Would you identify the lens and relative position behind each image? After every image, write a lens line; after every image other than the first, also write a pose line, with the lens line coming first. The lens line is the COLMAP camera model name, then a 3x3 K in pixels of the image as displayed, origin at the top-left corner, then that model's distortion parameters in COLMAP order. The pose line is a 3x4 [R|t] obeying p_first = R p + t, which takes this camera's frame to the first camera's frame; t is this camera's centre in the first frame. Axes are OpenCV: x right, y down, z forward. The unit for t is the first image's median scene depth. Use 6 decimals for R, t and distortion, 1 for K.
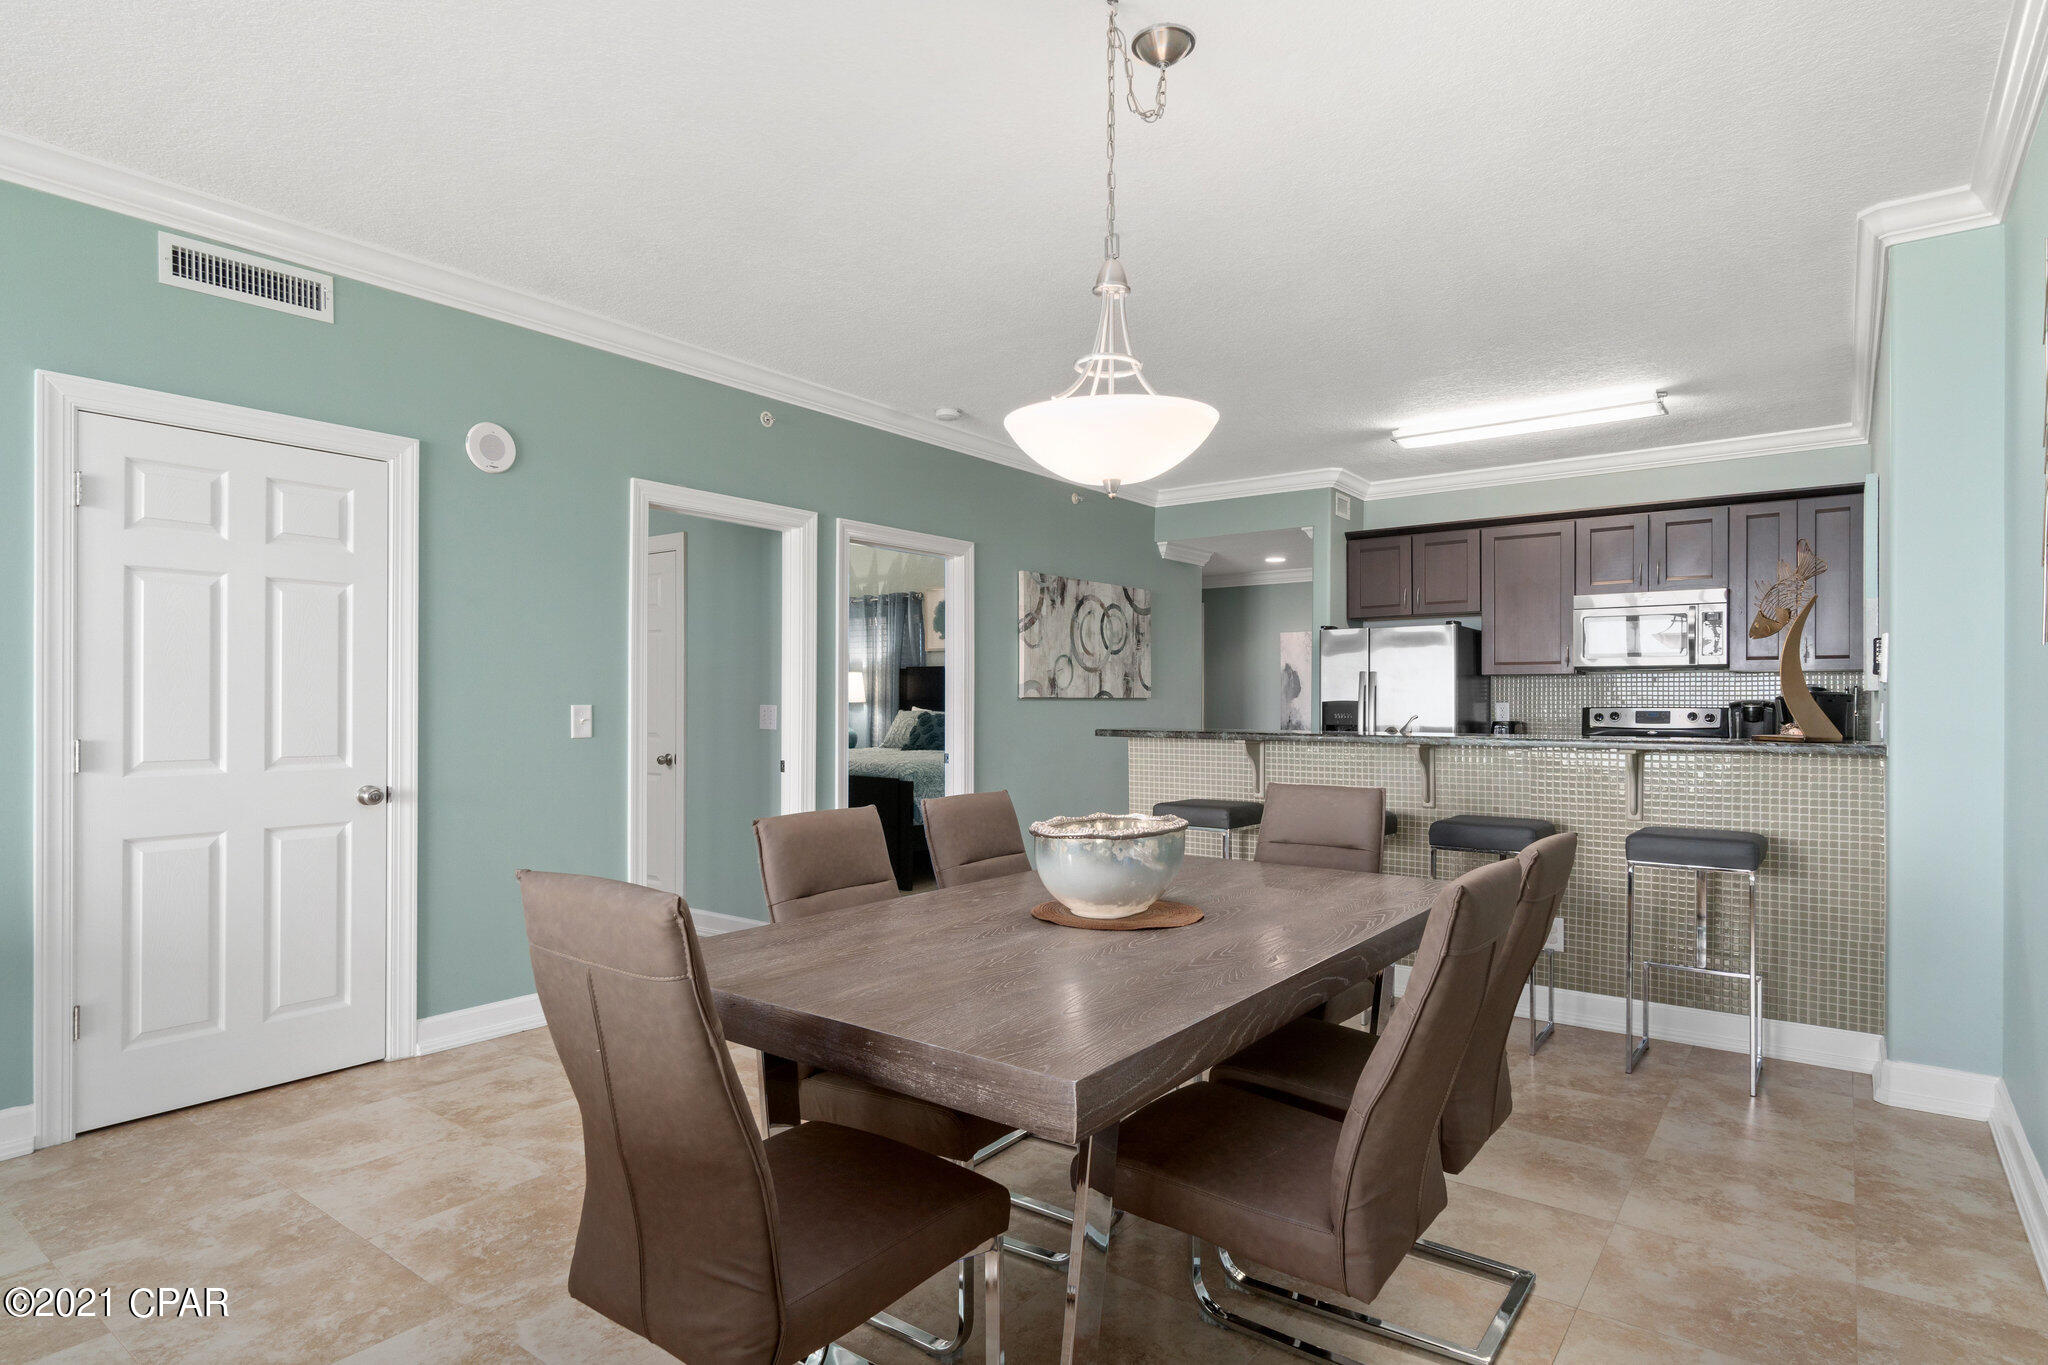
lens RADIAL K [[1097.3, 0, 1014.8], [0, 1097.3, 708.1], [0, 0, 1]] dist [-0.023672, -0.000322]
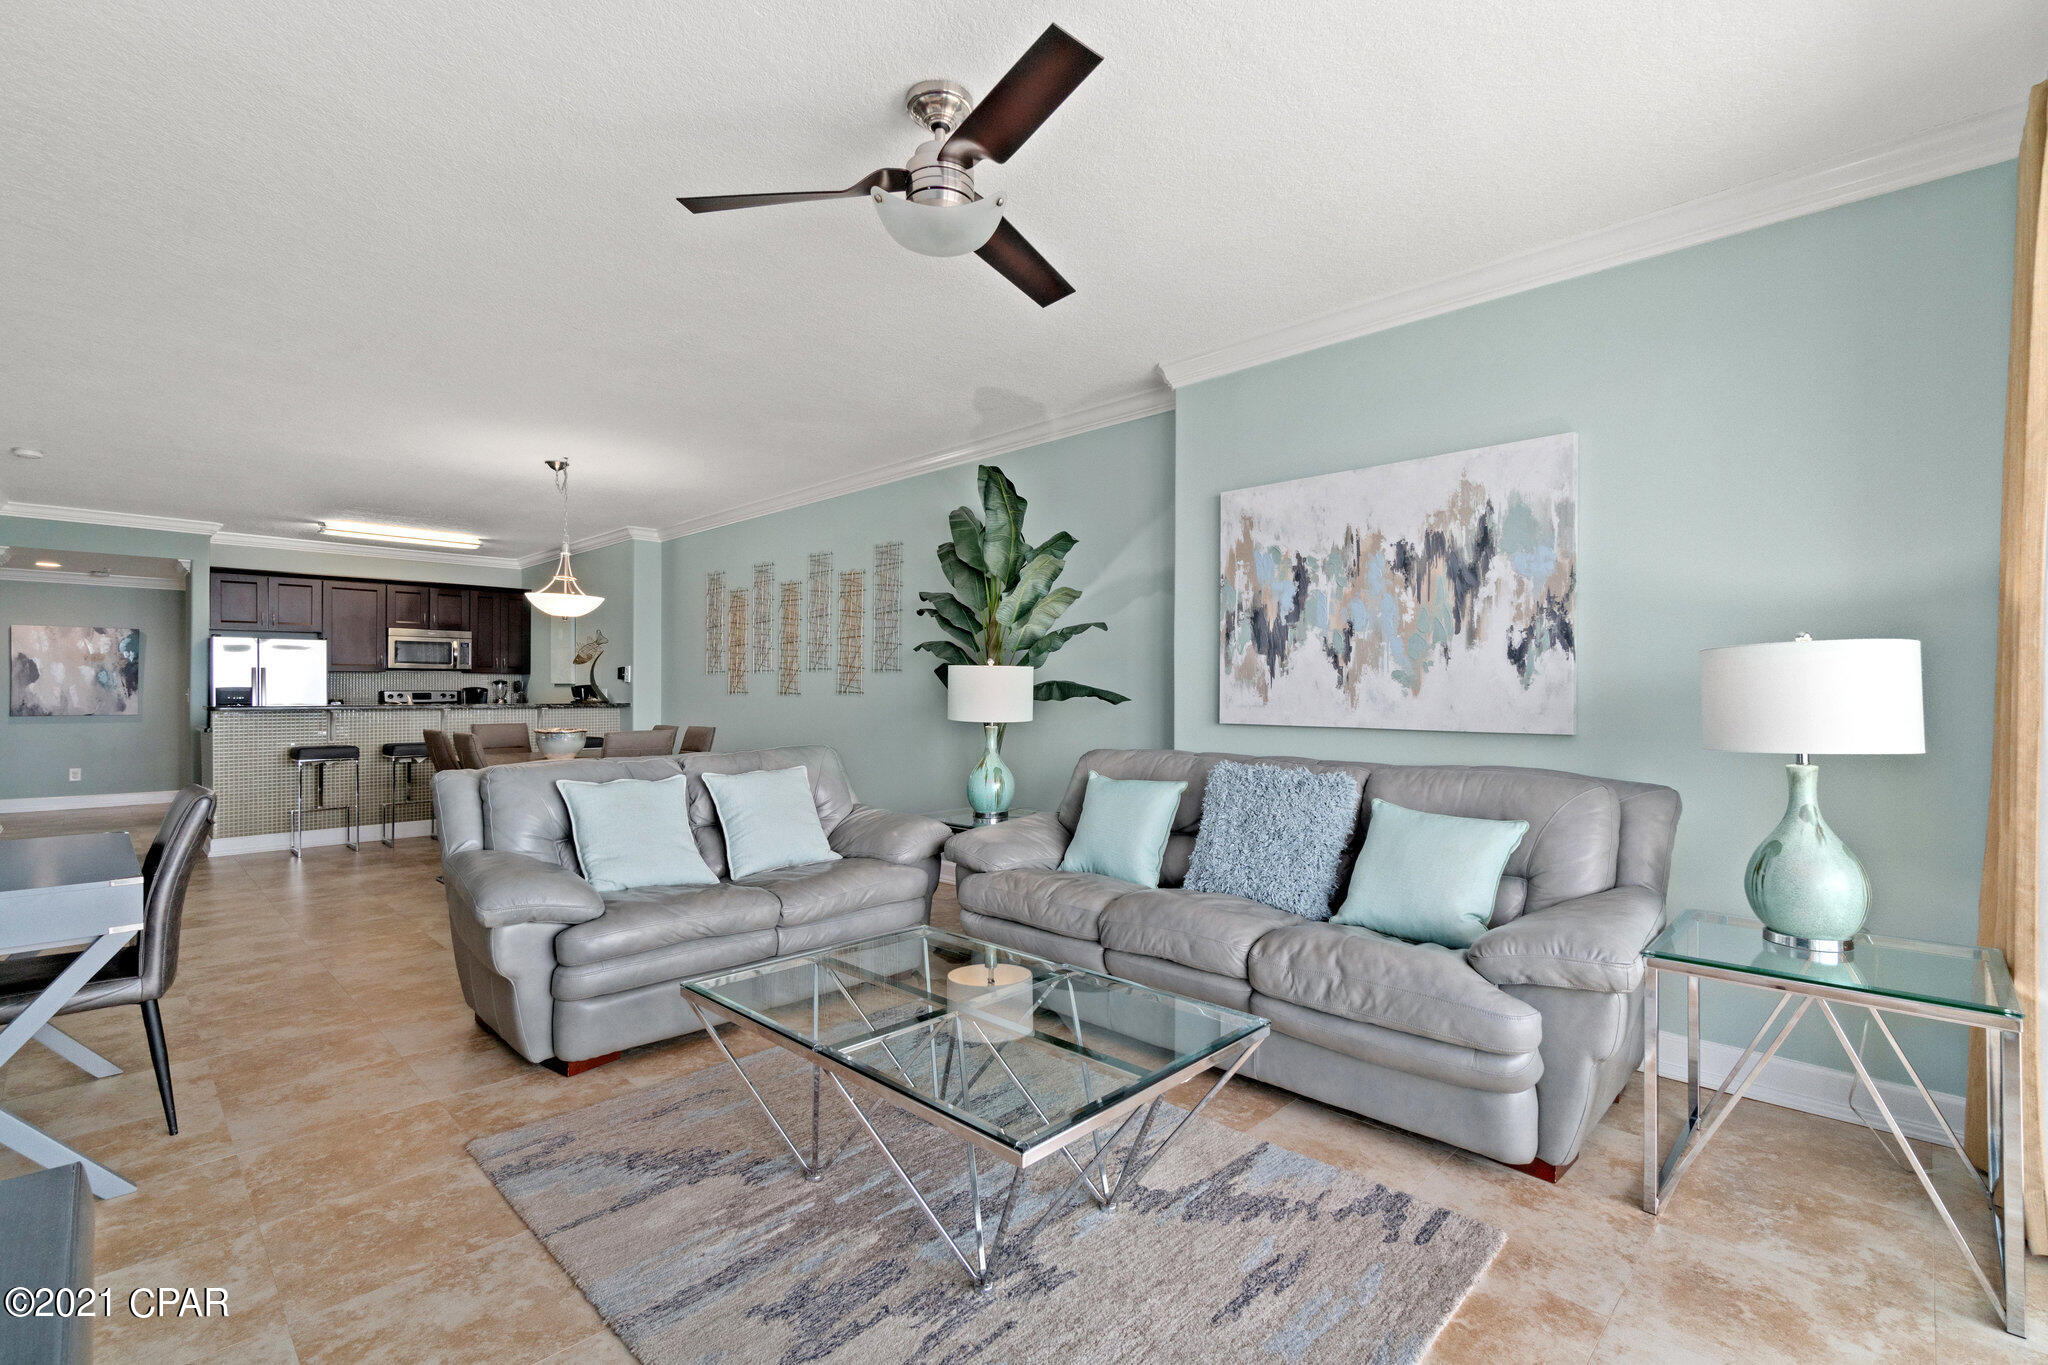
lens RADIAL K [[913.2, 0, 1018.9], [0, 913.2, 693.7], [0, 0, 1]] dist [0.002326, -0.000255]
pose [[0.128222, -0.004879, 0.991734, -0.909778], [0.001703, 0.999988, 0.004700, -0.001475], [-0.991744, 0.001086, 0.128229, -0.230197]]
